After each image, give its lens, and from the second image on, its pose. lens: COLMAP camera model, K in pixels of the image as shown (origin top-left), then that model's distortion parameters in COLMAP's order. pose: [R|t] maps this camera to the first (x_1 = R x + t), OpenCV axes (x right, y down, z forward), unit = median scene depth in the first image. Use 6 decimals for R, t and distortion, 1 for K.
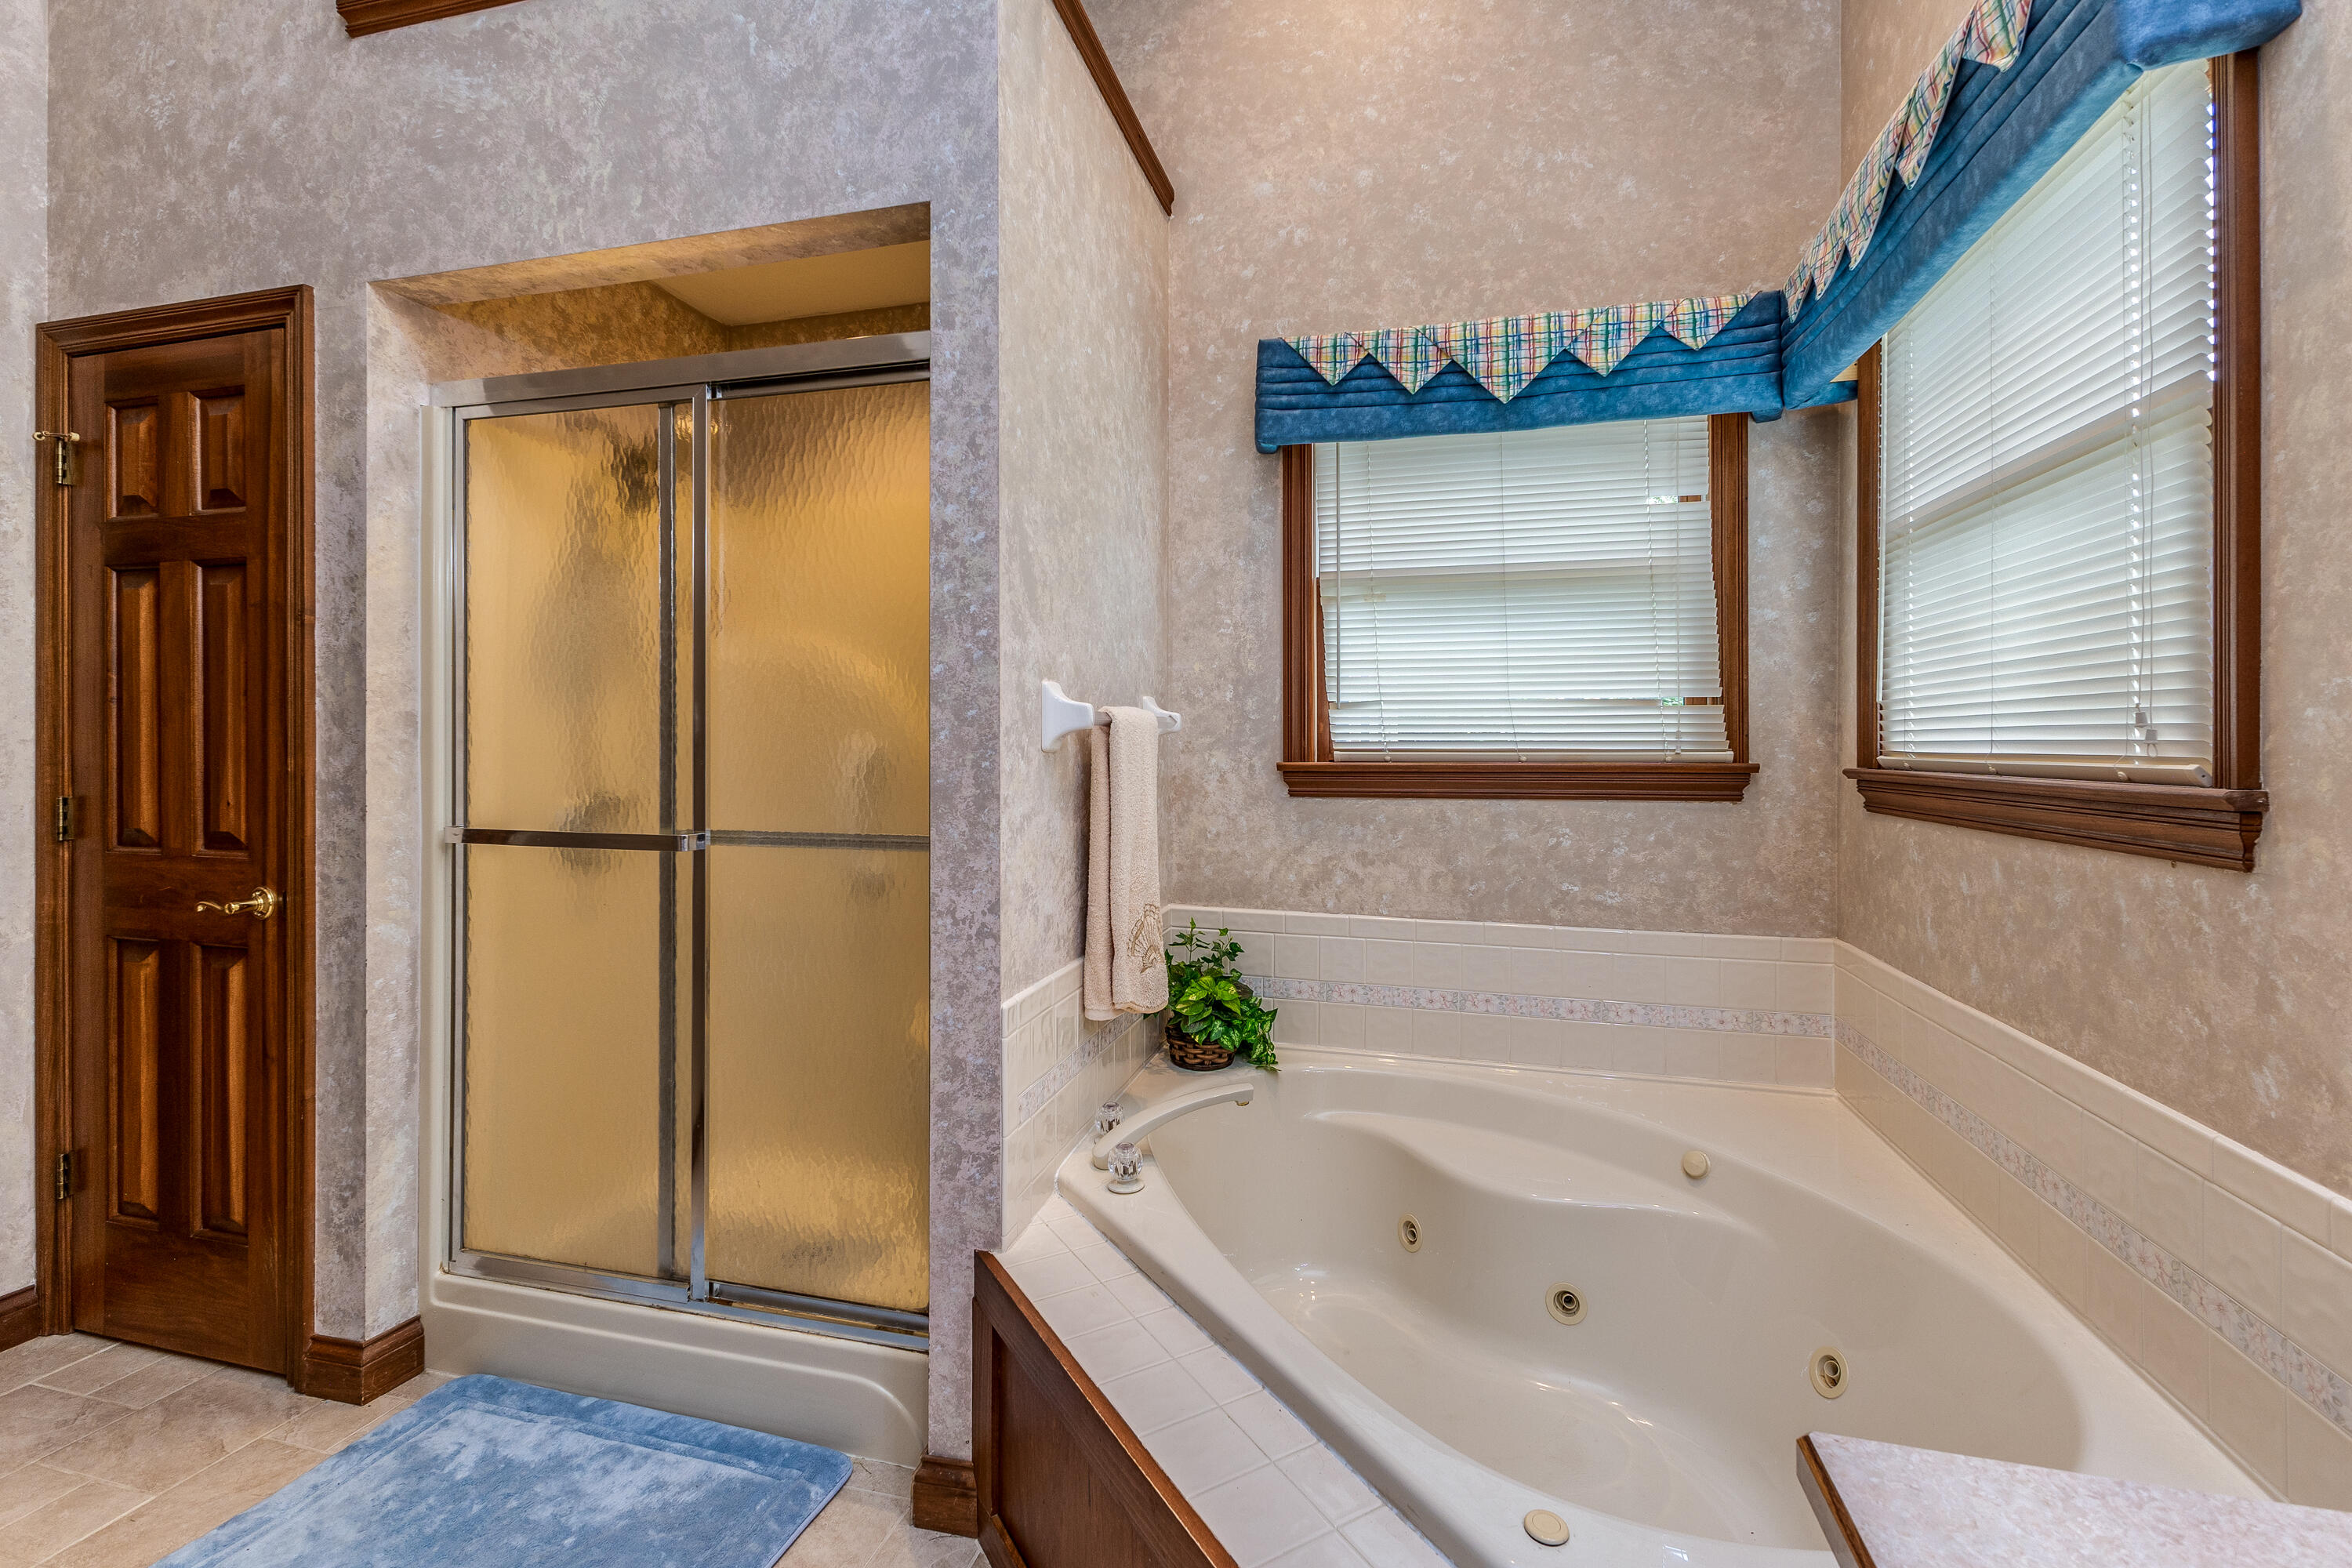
lens RADIAL K [[1033.6, 0, 1178.6], [0, 1033.6, 741.0], [0, 0, 1]] dist [0.011067, -0.001718]
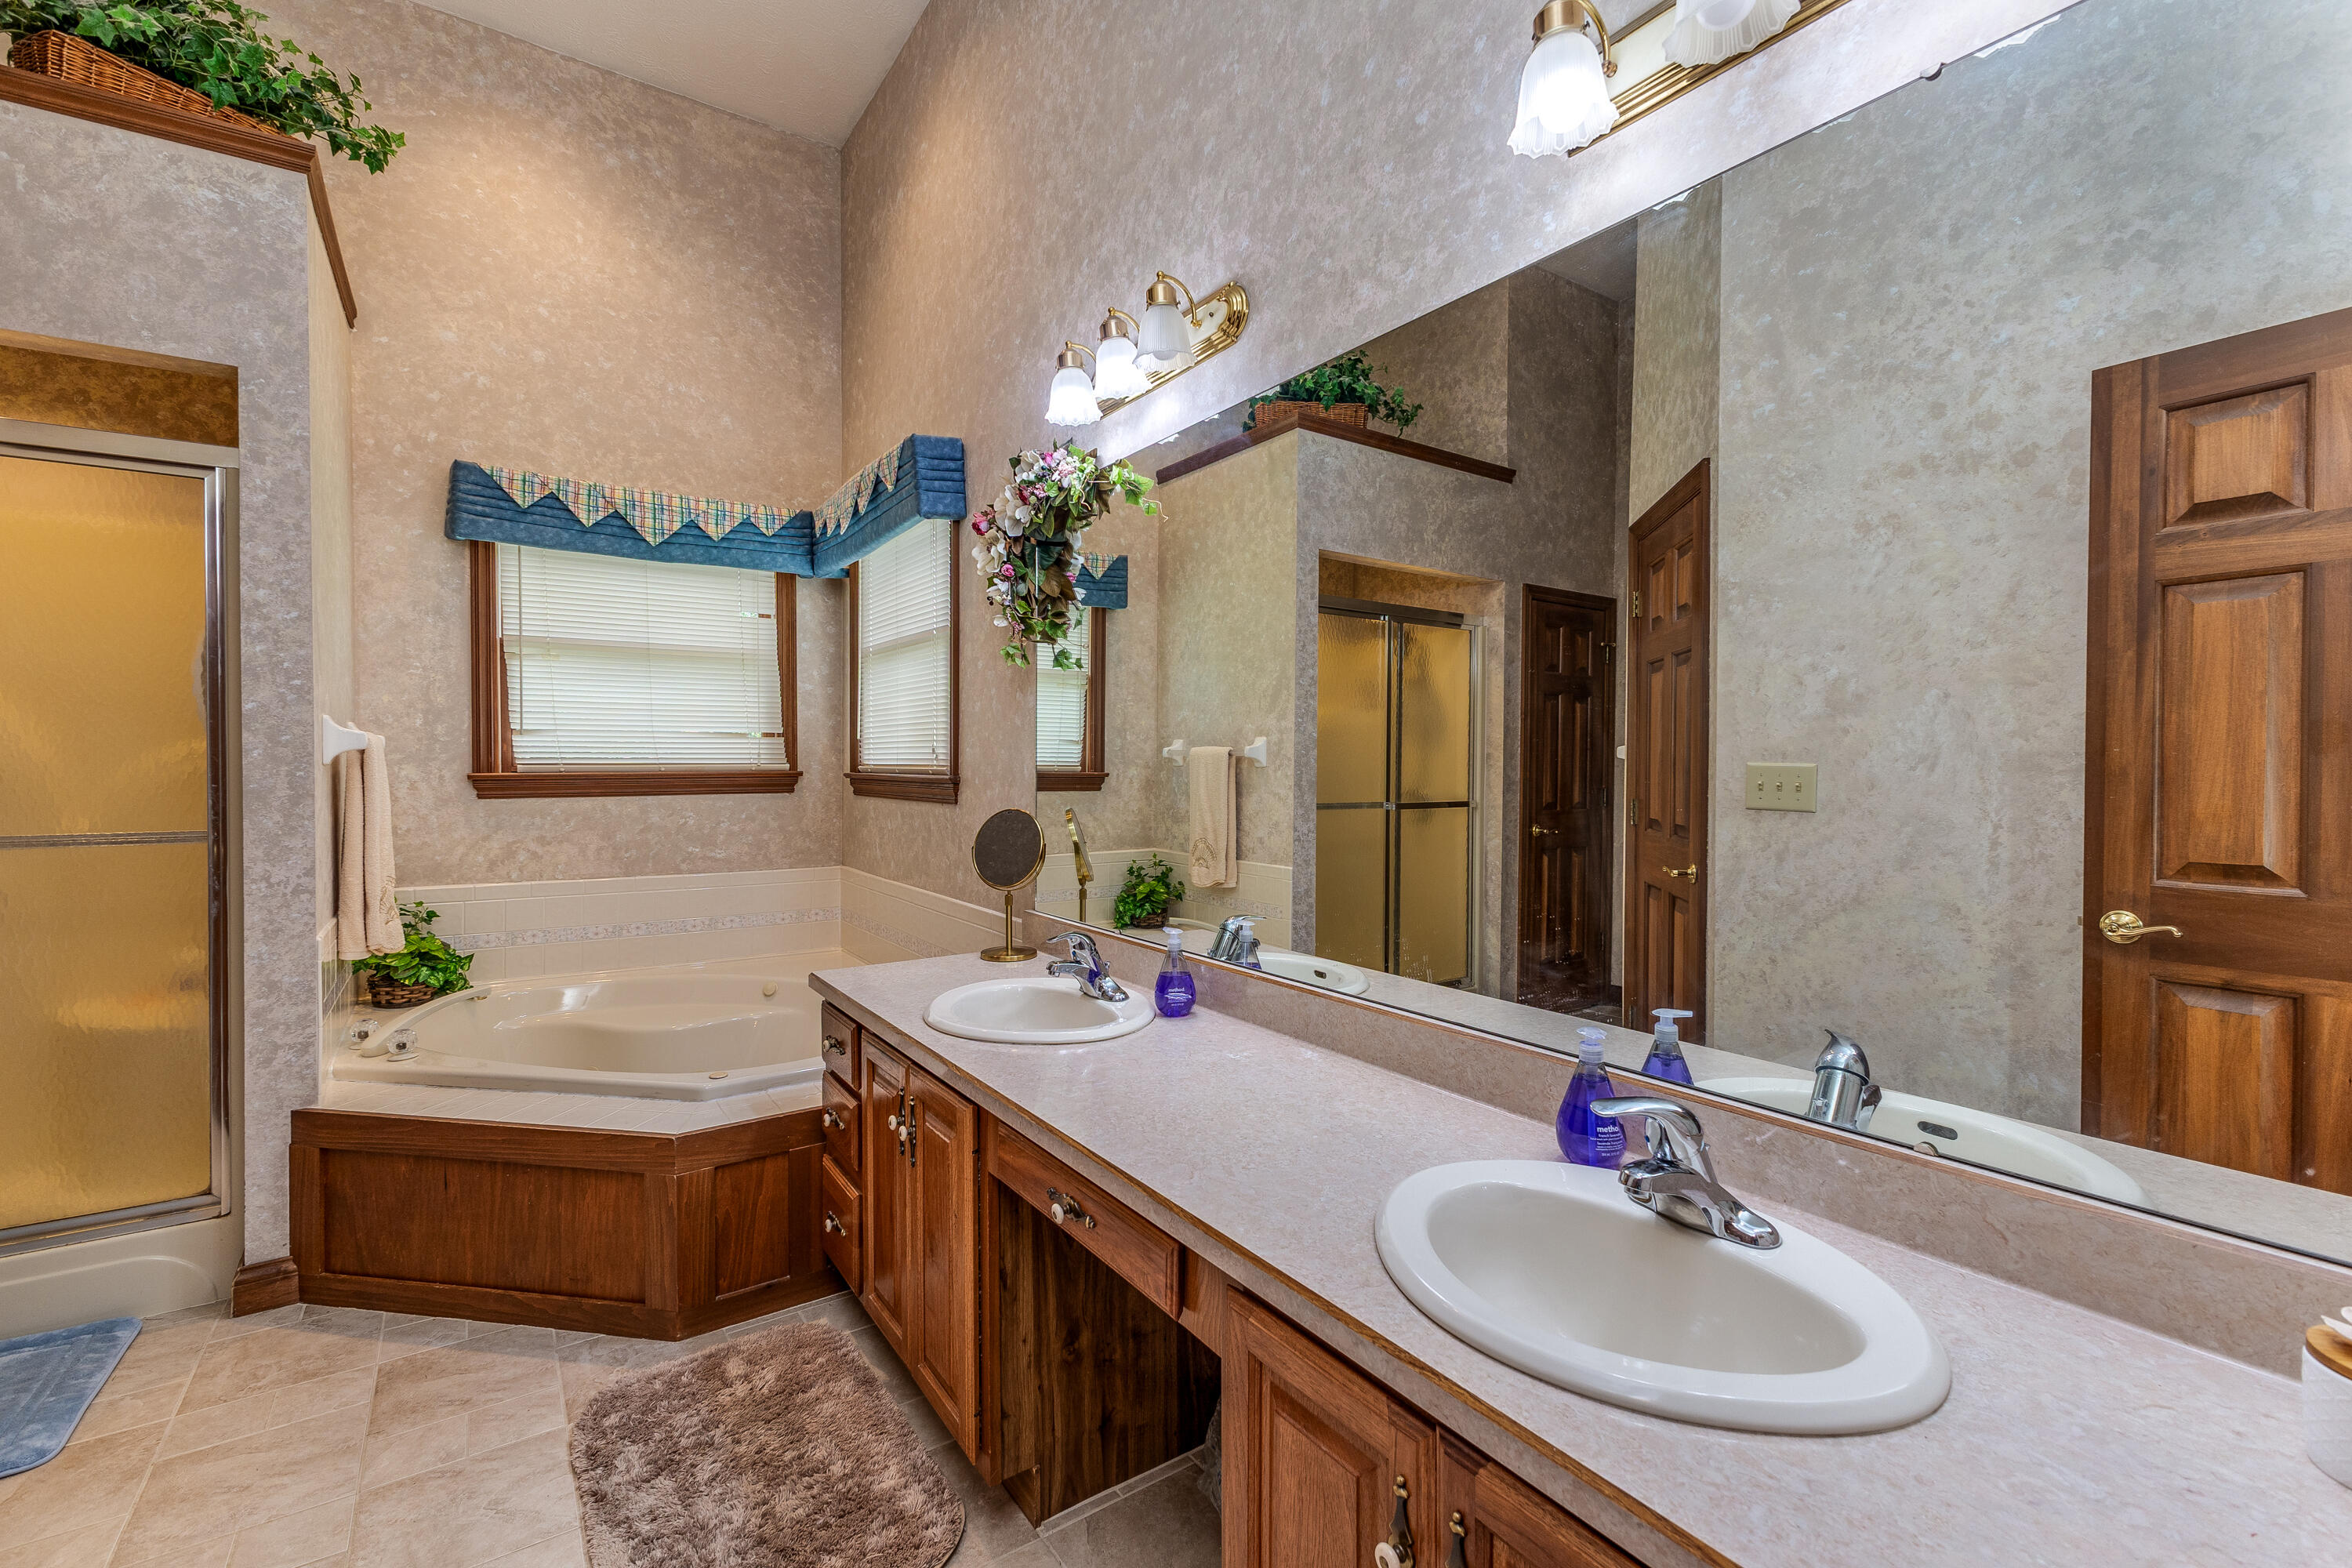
lens RADIAL K [[1033.6, 0, 1183.7], [0, 1033.6, 772.8], [0, 0, 1]] dist [0.011067, -0.001718]
pose [[0.654311, -0.008592, 0.756176, -0.352073], [-0.003065, 0.999897, 0.014013, -0.002023], [-0.756219, -0.011487, 0.654218, -0.650102]]
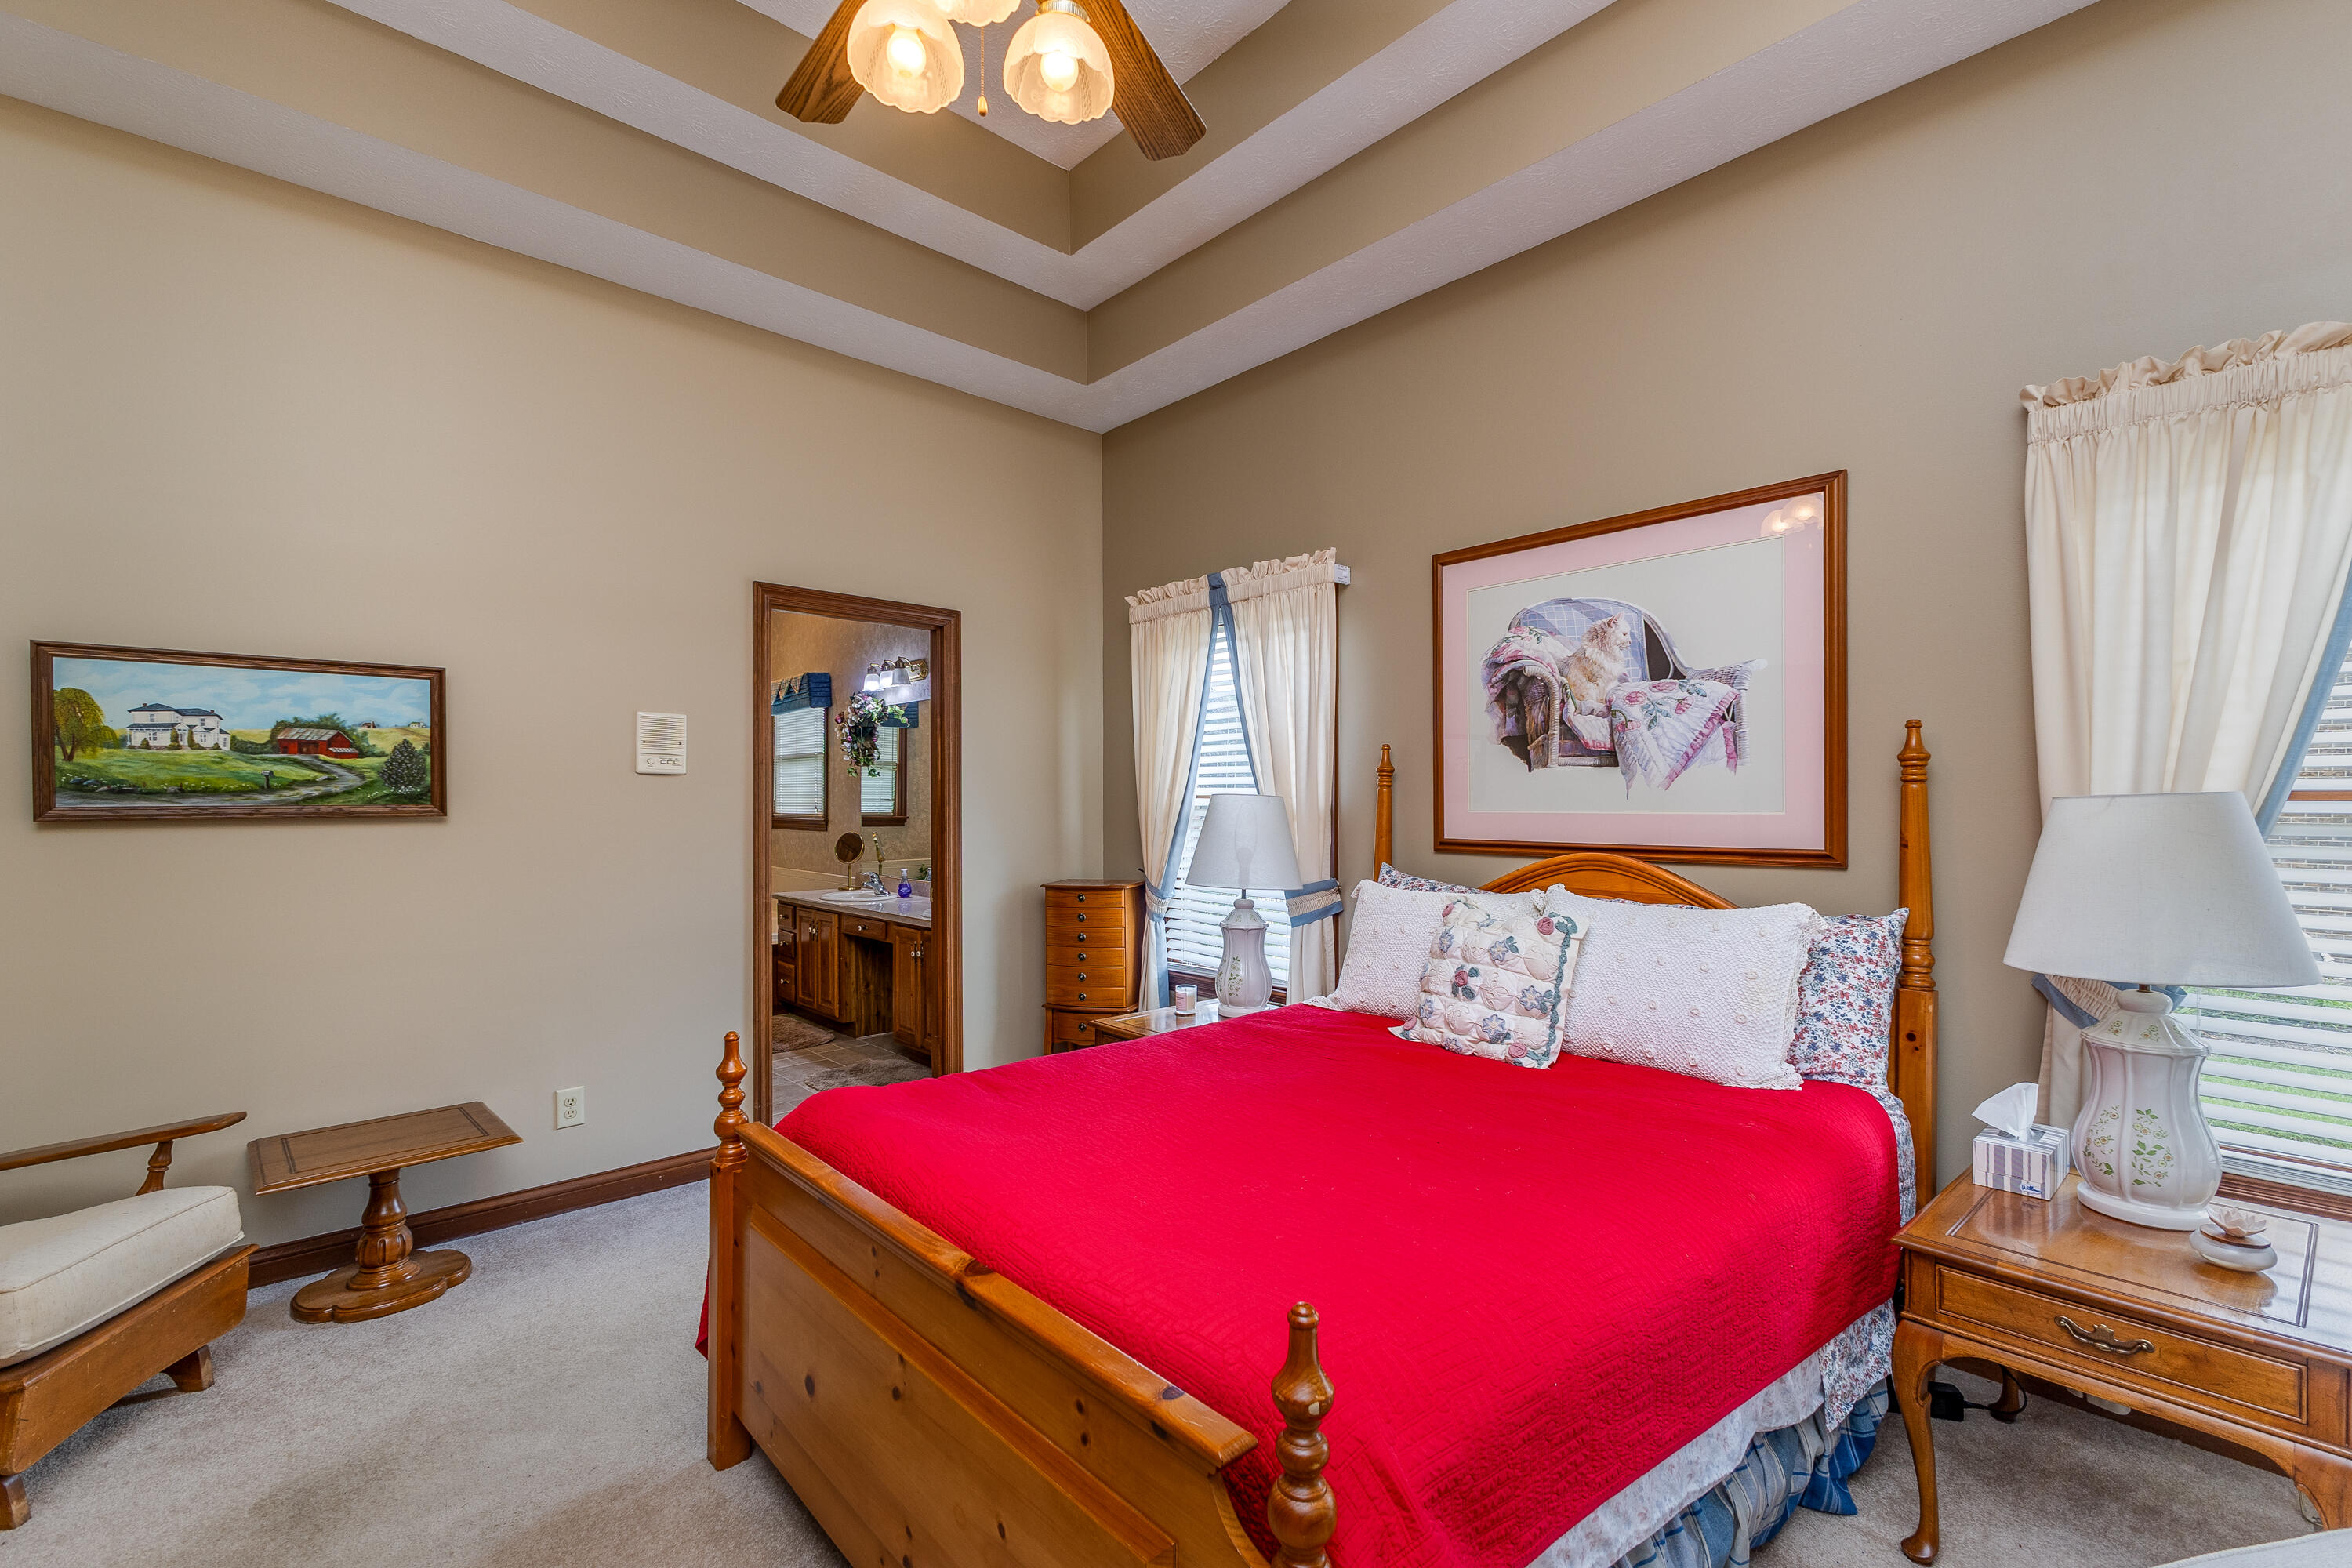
lens RADIAL K [[1033.6, 0, 1171.7], [0, 1033.6, 800.3], [0, 0, 1]] dist [0.011067, -0.001718]
pose [[0.556075, -0.000034, 0.831132, -1.533180], [-0.001736, 0.999998, 0.001203, -0.040059], [-0.831131, -0.002112, 0.556073, -2.131533]]
